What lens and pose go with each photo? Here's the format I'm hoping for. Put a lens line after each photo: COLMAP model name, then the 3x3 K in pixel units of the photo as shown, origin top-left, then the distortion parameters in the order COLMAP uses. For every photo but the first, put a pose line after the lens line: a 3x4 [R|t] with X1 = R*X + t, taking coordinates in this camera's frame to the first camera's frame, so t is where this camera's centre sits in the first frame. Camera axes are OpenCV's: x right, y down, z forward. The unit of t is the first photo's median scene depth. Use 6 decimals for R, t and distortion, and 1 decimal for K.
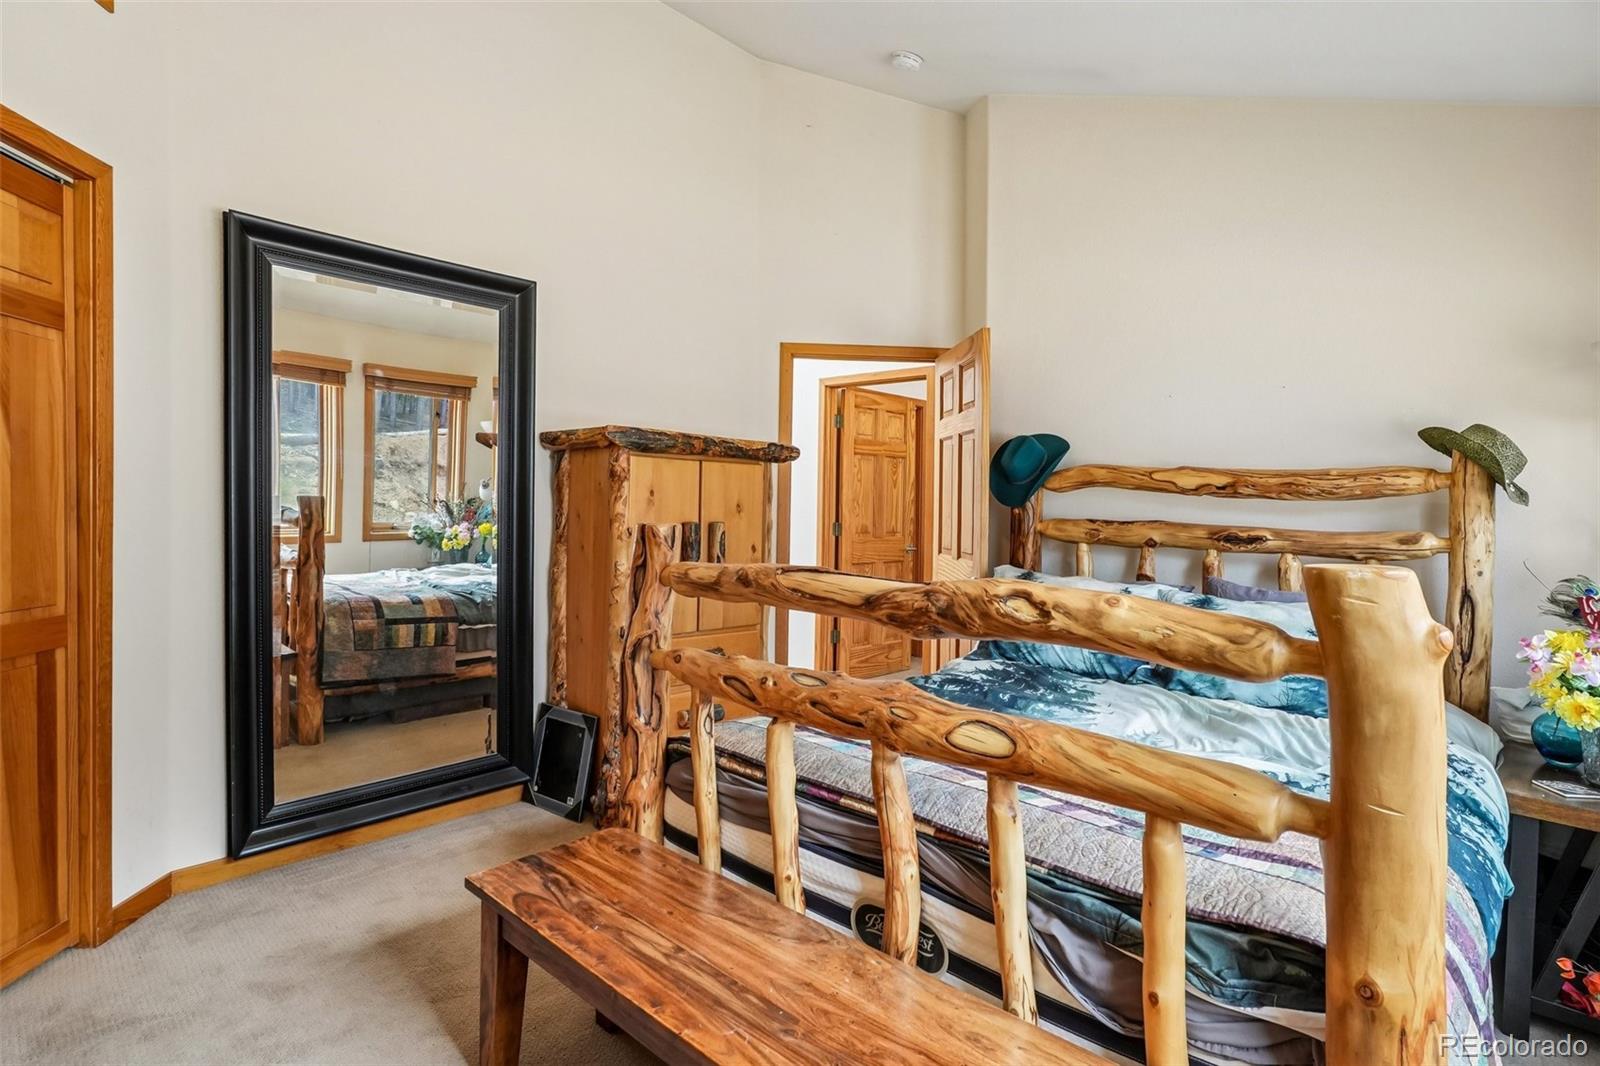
lens RADIAL K [[782.5, 0, 801.0], [0, 782.5, 534.2], [0, 0, 1]] dist [-0.020932, -0.000157]
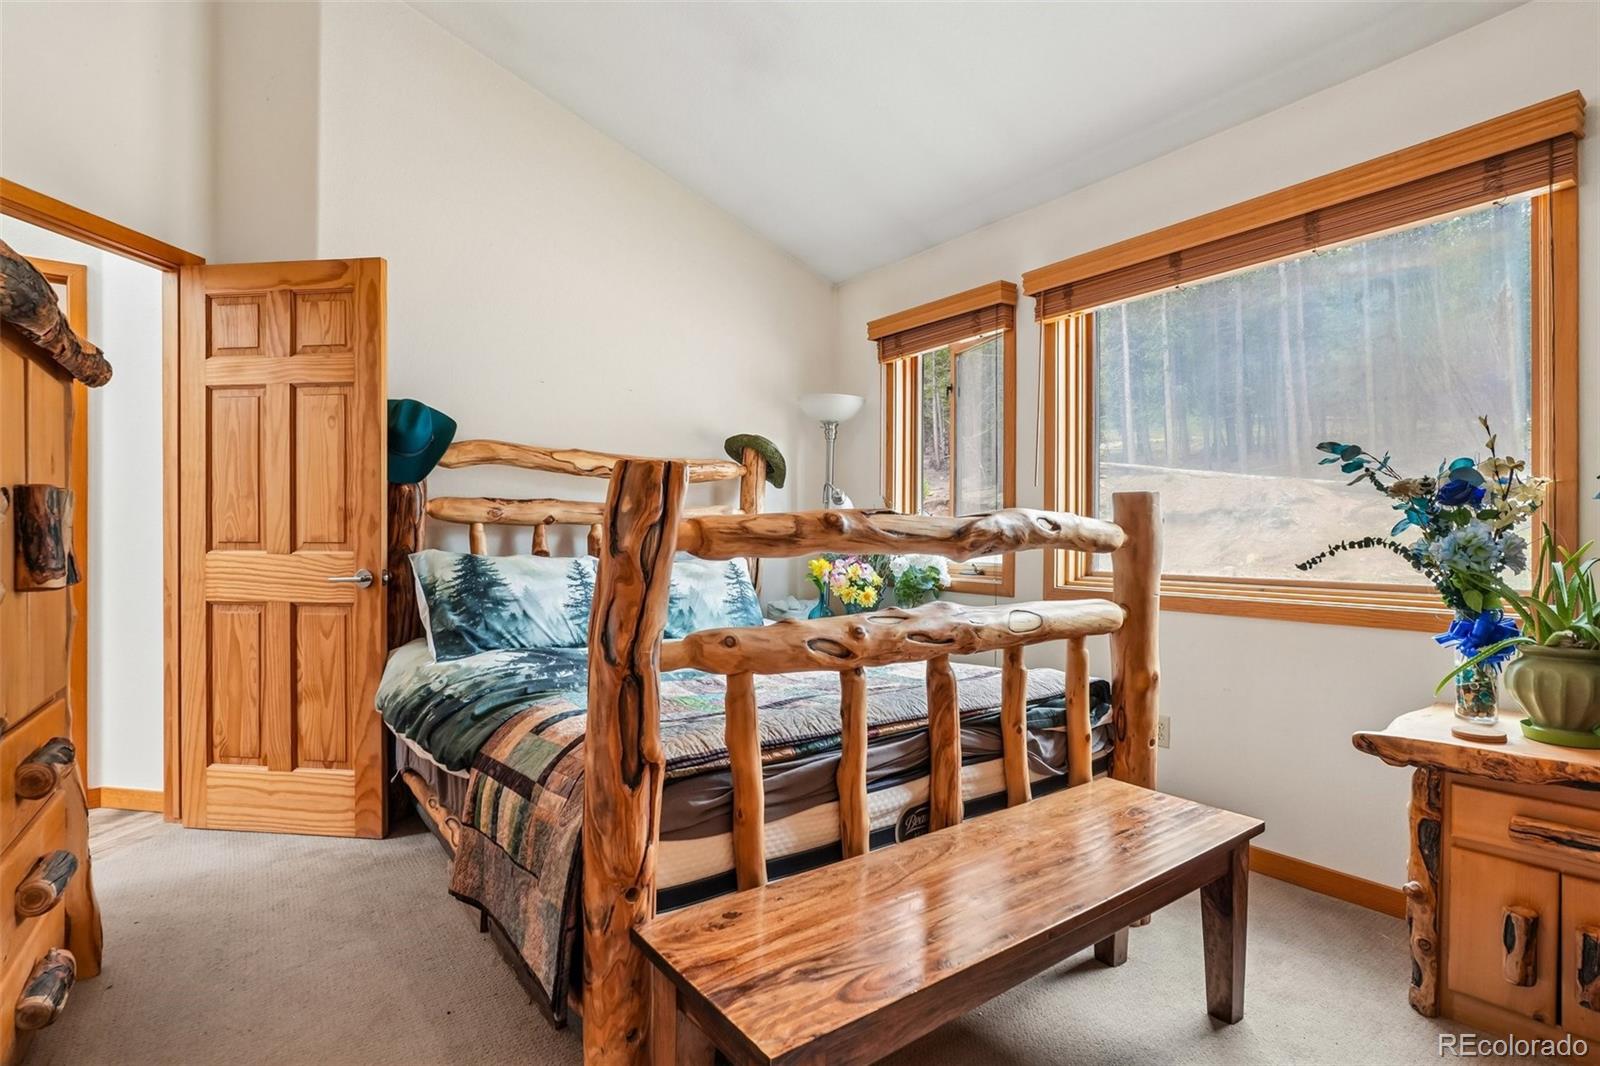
lens RADIAL K [[782.5, 0, 801.0], [0, 782.5, 534.2], [0, 0, 1]] dist [-0.020932, -0.000157]
pose [[0.217404, -0.024603, 0.975771, -0.508589], [0.039056, 0.999101, 0.016489, 0.026348], [-0.975300, 0.034525, 0.218170, 0.439507]]
